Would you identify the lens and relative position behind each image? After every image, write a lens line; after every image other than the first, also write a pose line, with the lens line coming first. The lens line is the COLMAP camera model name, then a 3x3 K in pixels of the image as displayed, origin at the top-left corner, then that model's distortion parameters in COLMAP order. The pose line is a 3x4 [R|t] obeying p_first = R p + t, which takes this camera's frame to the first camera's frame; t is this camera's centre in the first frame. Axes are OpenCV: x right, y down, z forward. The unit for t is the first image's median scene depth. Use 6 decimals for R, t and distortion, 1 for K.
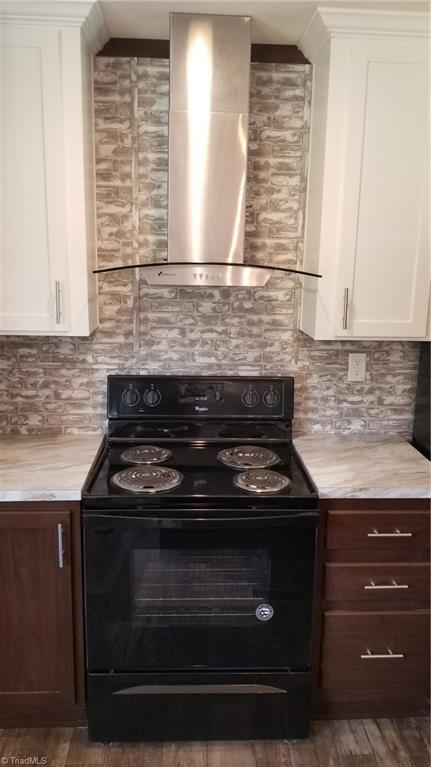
lens RADIAL K [[613.3, 0, 218.3], [0, 613.3, 384.9], [0, 0, 1]] dist [0.026051, -0.044370]
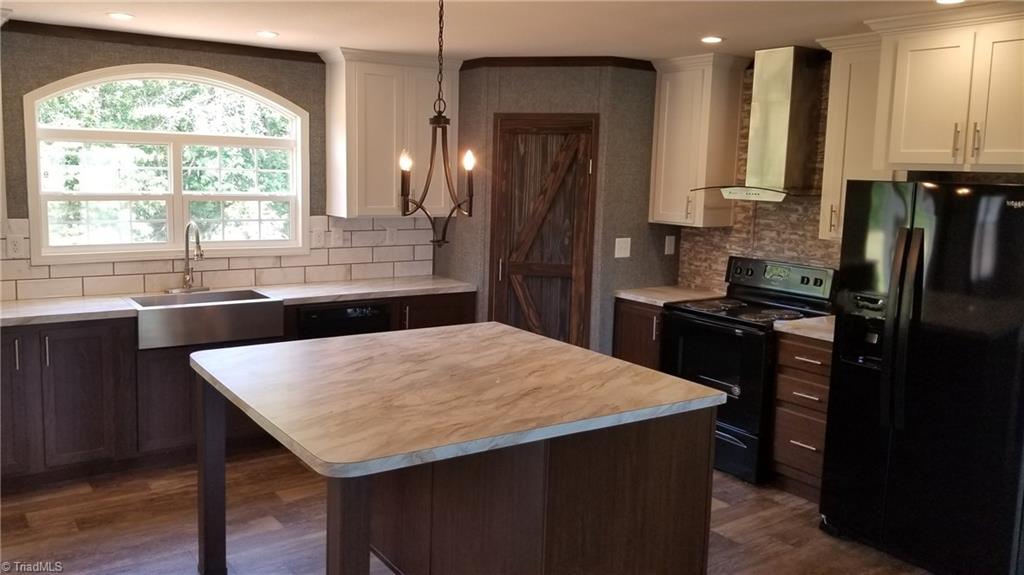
lens RADIAL K [[818.7, 0, 505.0], [0, 818.7, 278.8], [0, 0, 1]] dist [0.026051, -0.044370]
pose [[0.539029, 0.106572, -0.835518, 1.291135], [-0.188208, 0.982122, 0.003851, 0.144687], [0.820990, 0.155176, 0.549450, -0.659587]]
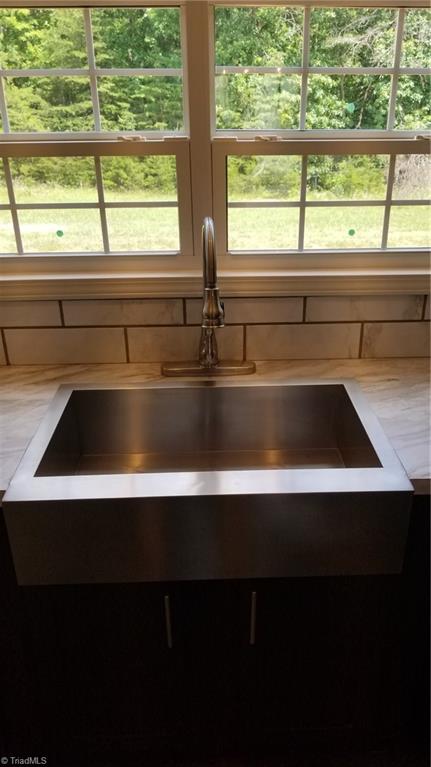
lens RADIAL K [[613.3, 0, 219.4], [0, 613.3, 377.8], [0, 0, 1]] dist [0.026051, -0.044370]
pose [[-0.014532, 0.408059, -0.912840, -0.178883], [-0.194744, 0.894299, 0.402871, 0.059768], [0.980747, 0.183624, 0.066471, -0.218895]]
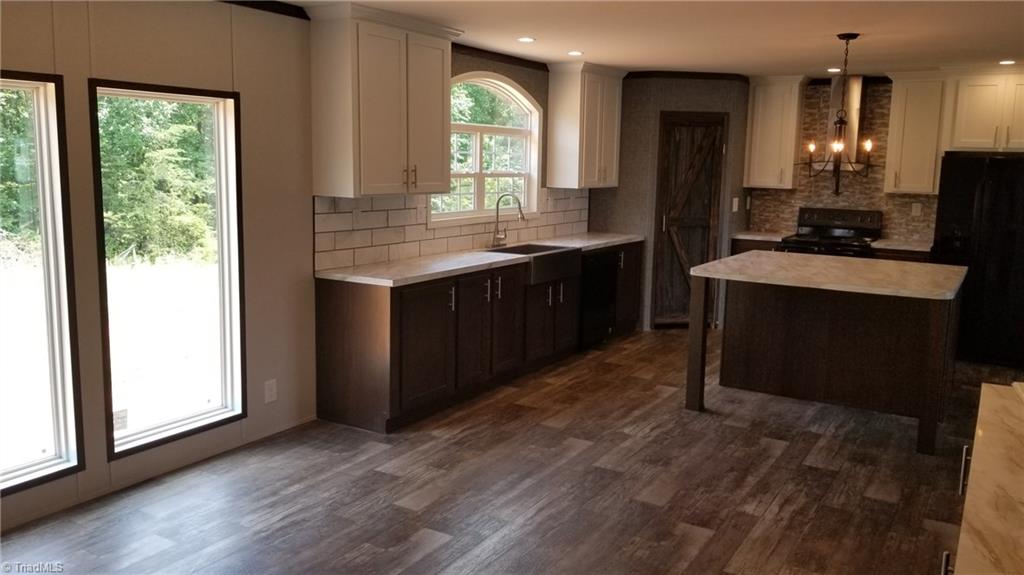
lens RADIAL K [[818.7, 0, 505.7], [0, 818.7, 292.6], [0, 0, 1]] dist [0.026051, -0.044370]
pose [[0.827663, 0.088164, -0.554257, 0.692112], [-0.118717, 0.992739, -0.019367, 0.519802], [0.548525, 0.081829, 0.832120, -2.335047]]
